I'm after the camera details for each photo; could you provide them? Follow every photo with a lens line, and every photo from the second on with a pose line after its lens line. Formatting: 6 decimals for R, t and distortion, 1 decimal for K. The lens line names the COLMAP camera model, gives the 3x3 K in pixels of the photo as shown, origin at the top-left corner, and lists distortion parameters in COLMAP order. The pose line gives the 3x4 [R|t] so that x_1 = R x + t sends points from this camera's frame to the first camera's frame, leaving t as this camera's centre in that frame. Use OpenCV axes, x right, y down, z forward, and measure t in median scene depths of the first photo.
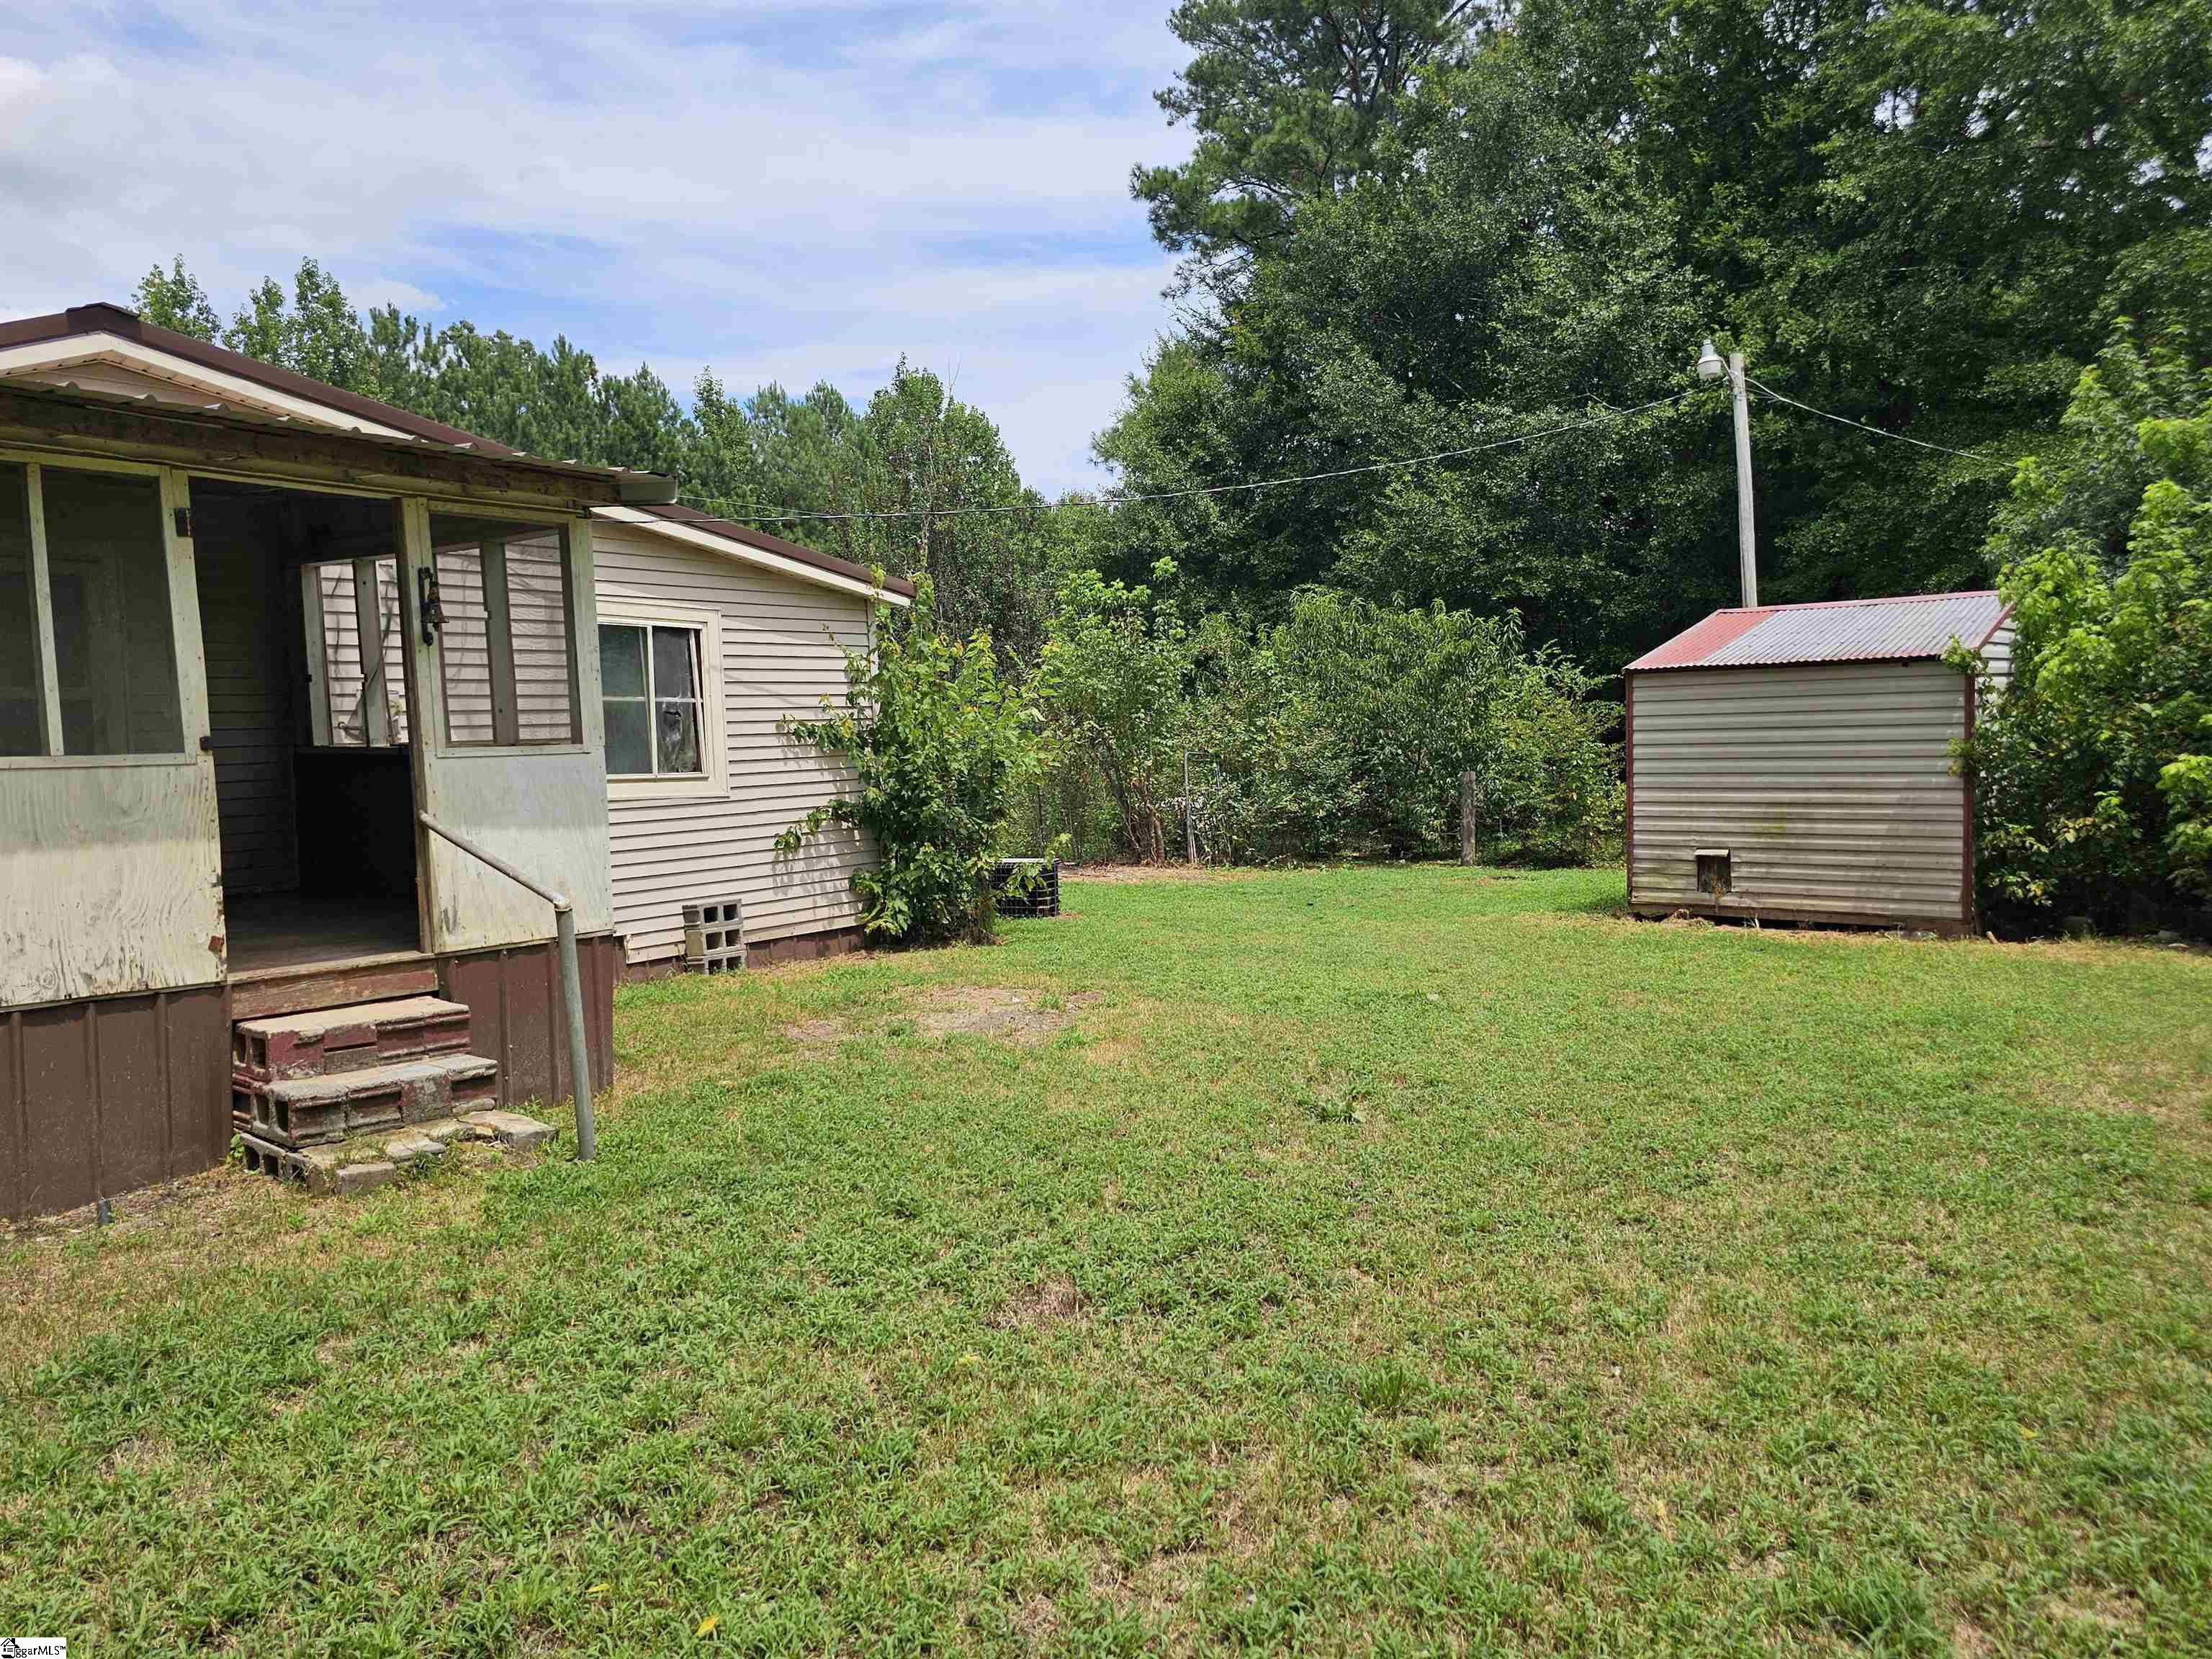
lens RADIAL K [[1478.1, 0, 1101.0], [0, 1478.1, 823.6], [0, 0, 1]] dist [0.069164, -0.056779]
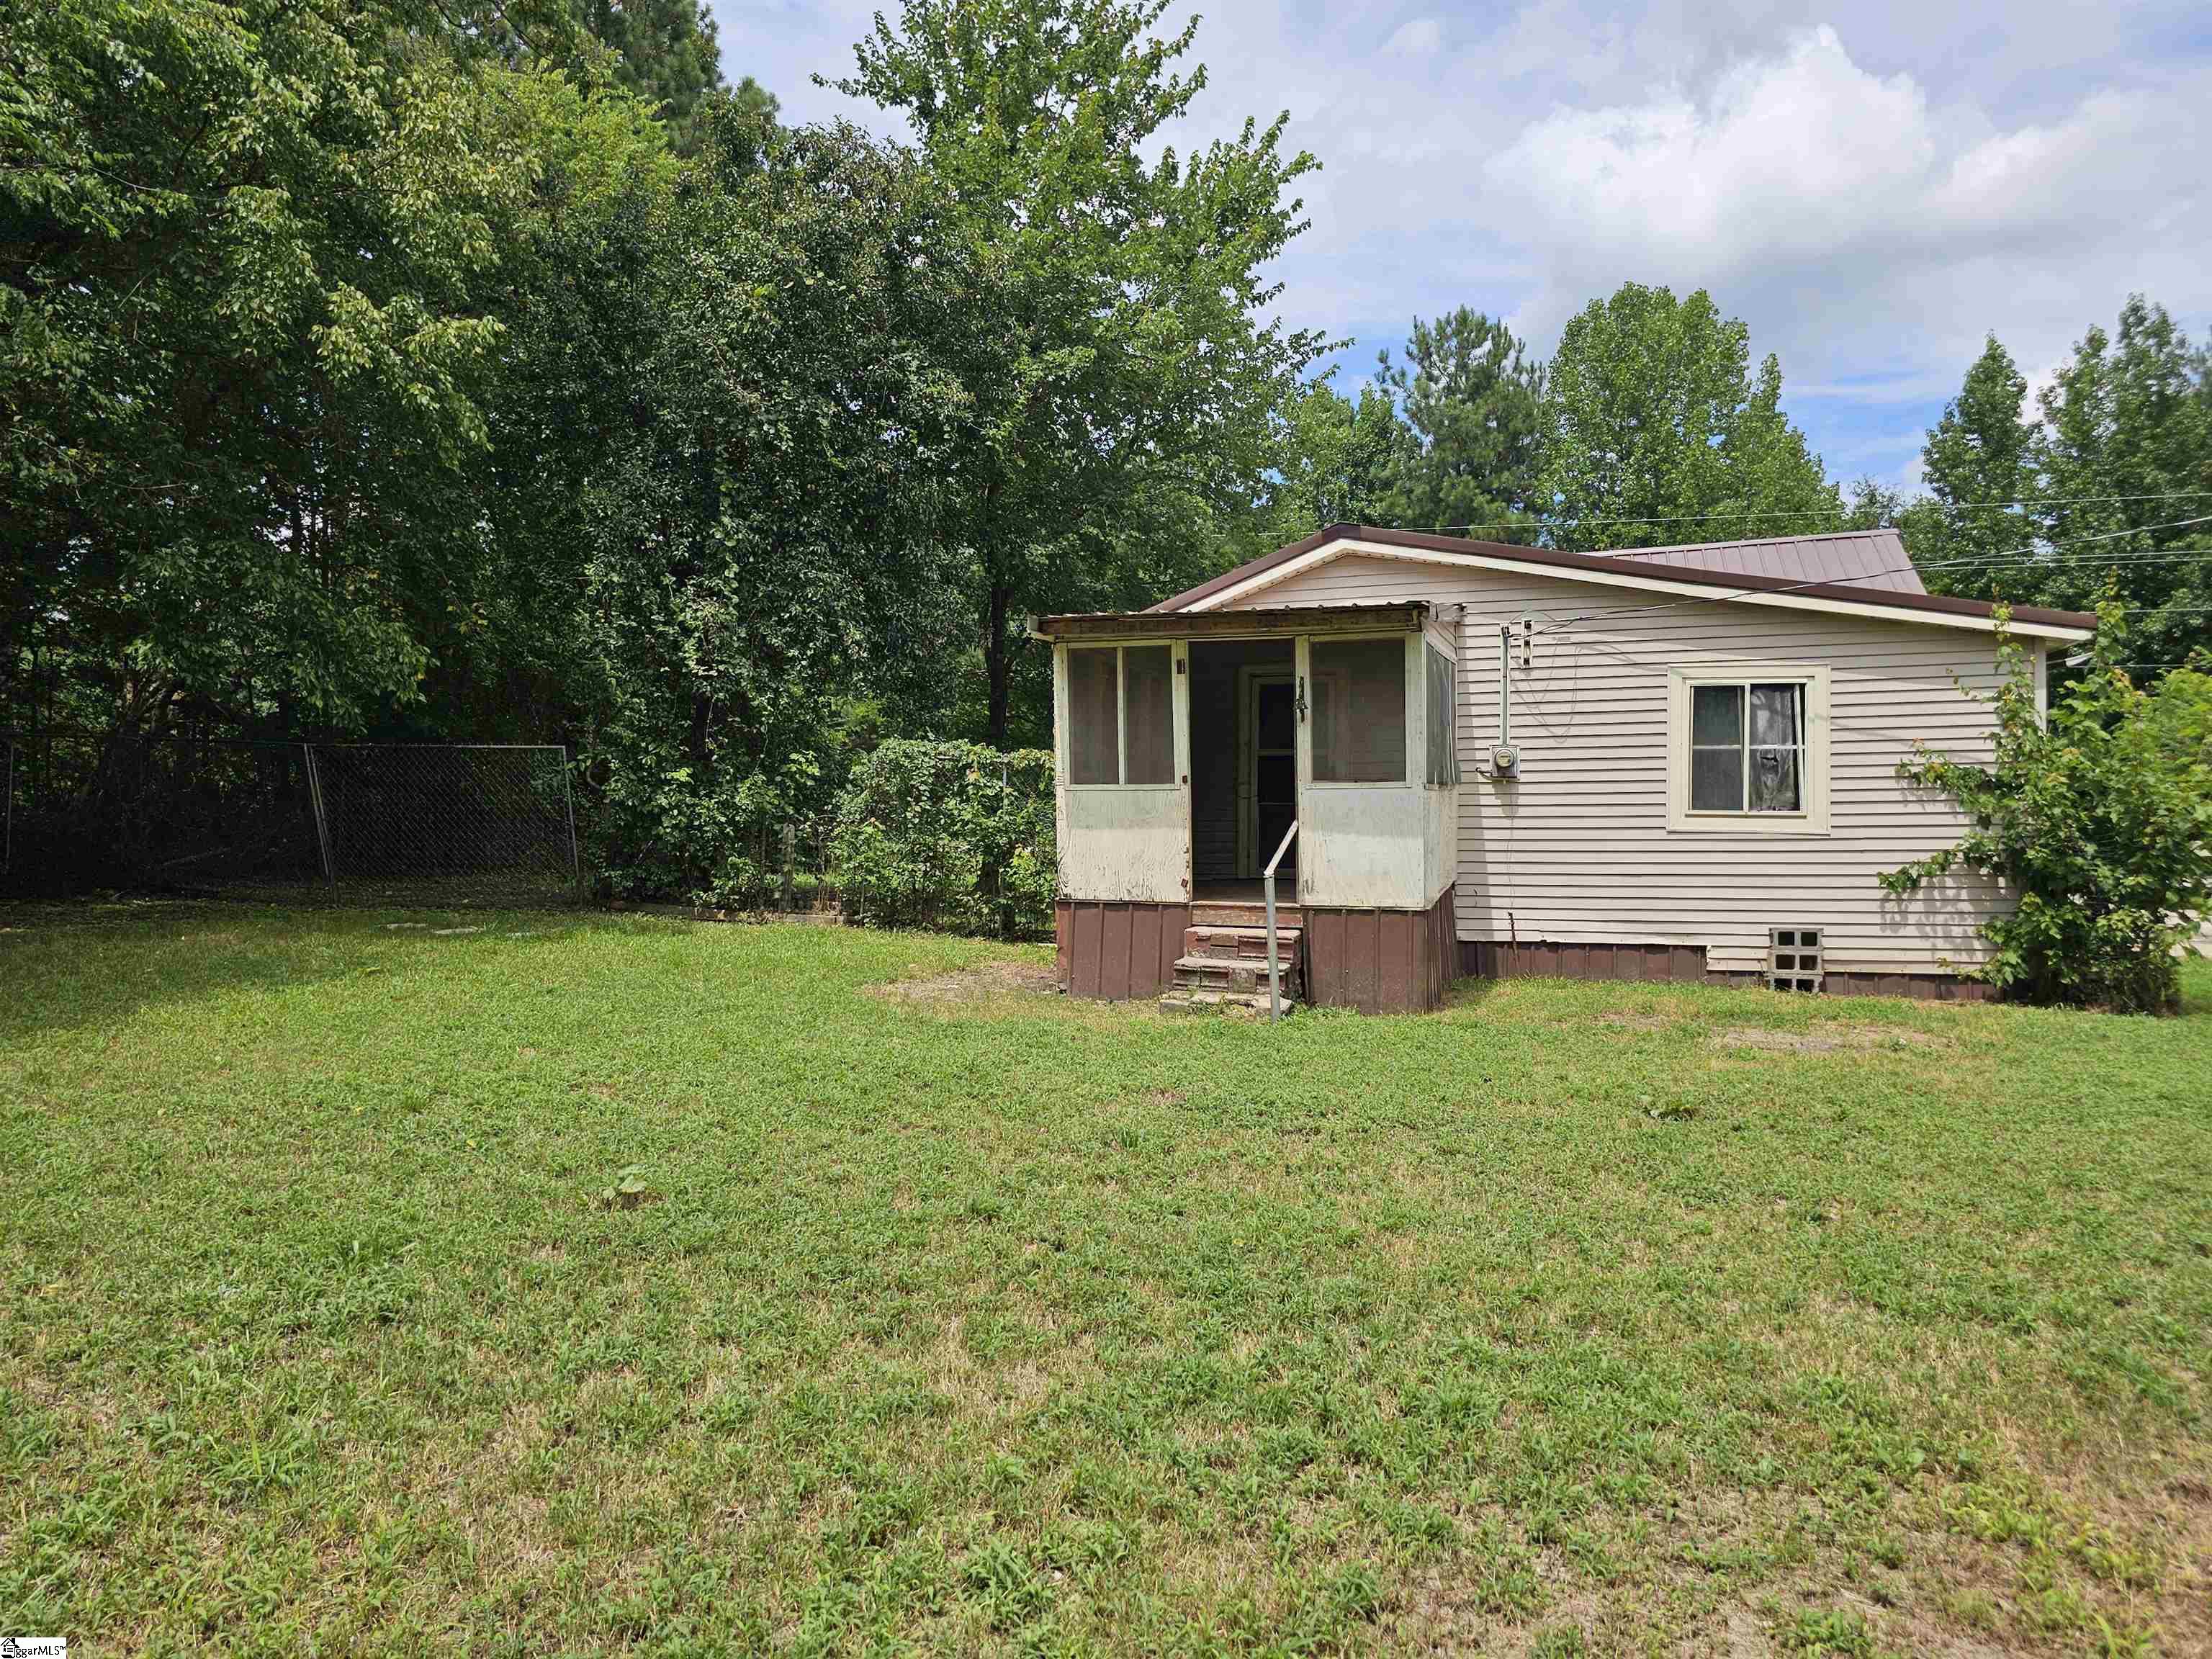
lens RADIAL K [[1479.0, 0, 1091.7], [0, 1479.0, 824.9], [0, 0, 1]] dist [0.064113, -0.056229]
pose [[0.384367, 0.035447, -0.922500, 0.565246], [-0.062532, 0.997967, 0.012292, -0.005067], [0.921060, 0.052961, 0.385802, 0.079556]]
